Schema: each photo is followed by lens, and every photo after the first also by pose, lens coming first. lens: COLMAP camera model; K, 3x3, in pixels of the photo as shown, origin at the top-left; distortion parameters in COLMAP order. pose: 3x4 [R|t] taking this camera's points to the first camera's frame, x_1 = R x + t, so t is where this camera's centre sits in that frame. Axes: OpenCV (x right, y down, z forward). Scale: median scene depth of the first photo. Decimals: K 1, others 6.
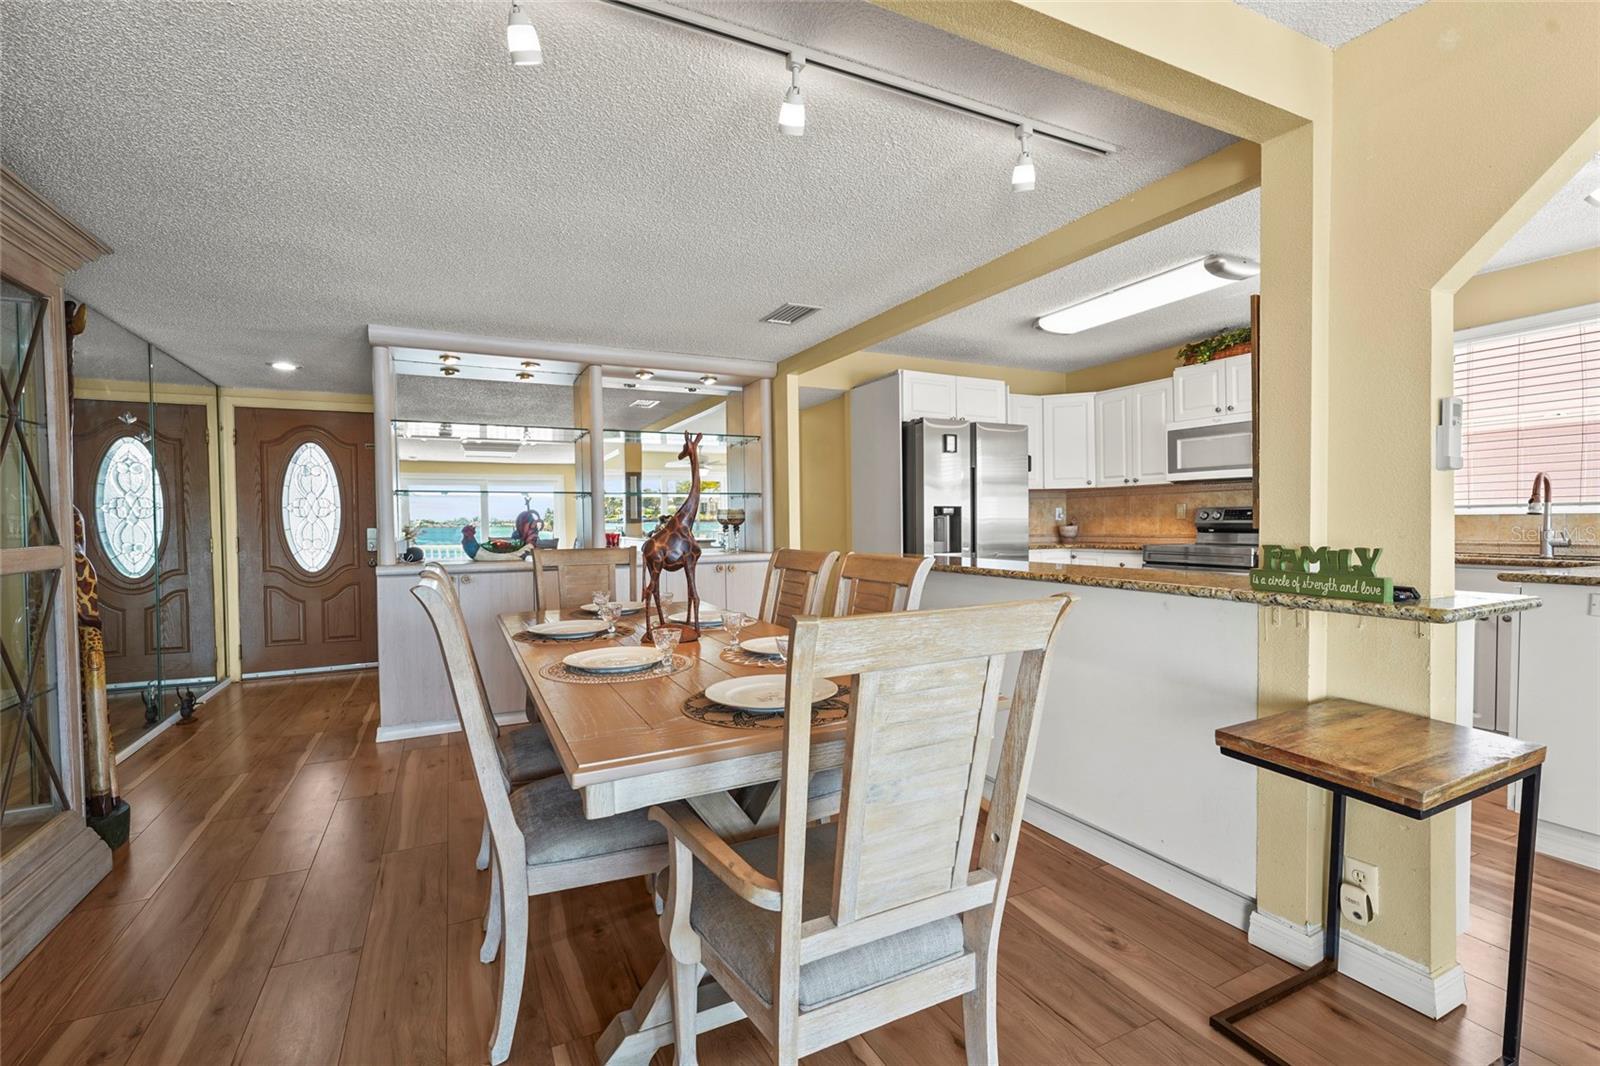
lens RADIAL K [[716.7, 0, 797.9], [0, 716.7, 539.9], [0, 0, 1]] dist [-0.000392, 0.000427]
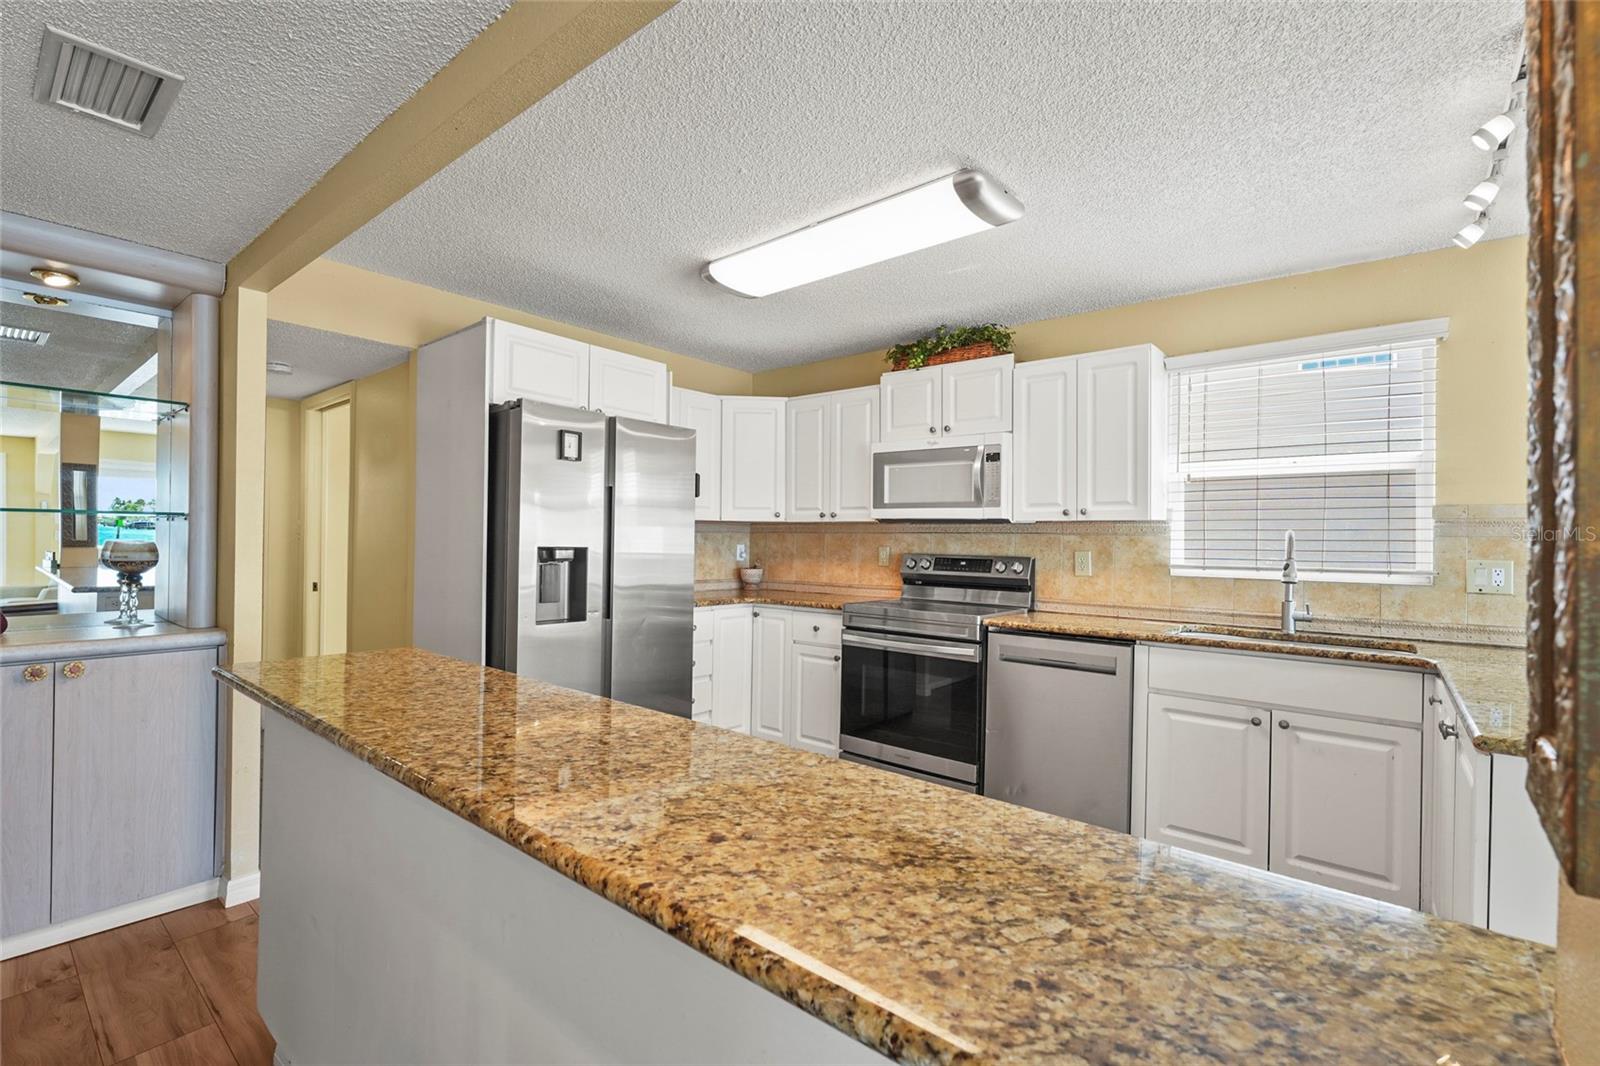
lens RADIAL K [[716.7, 0, 805.1], [0, 716.7, 534.0], [0, 0, 1]] dist [-0.000392, 0.000427]
pose [[0.910775, 0.028944, 0.411888, 0.138519], [-0.014934, 0.999197, -0.037193, -0.036618], [-0.412633, 0.027723, 0.910475, 0.339545]]
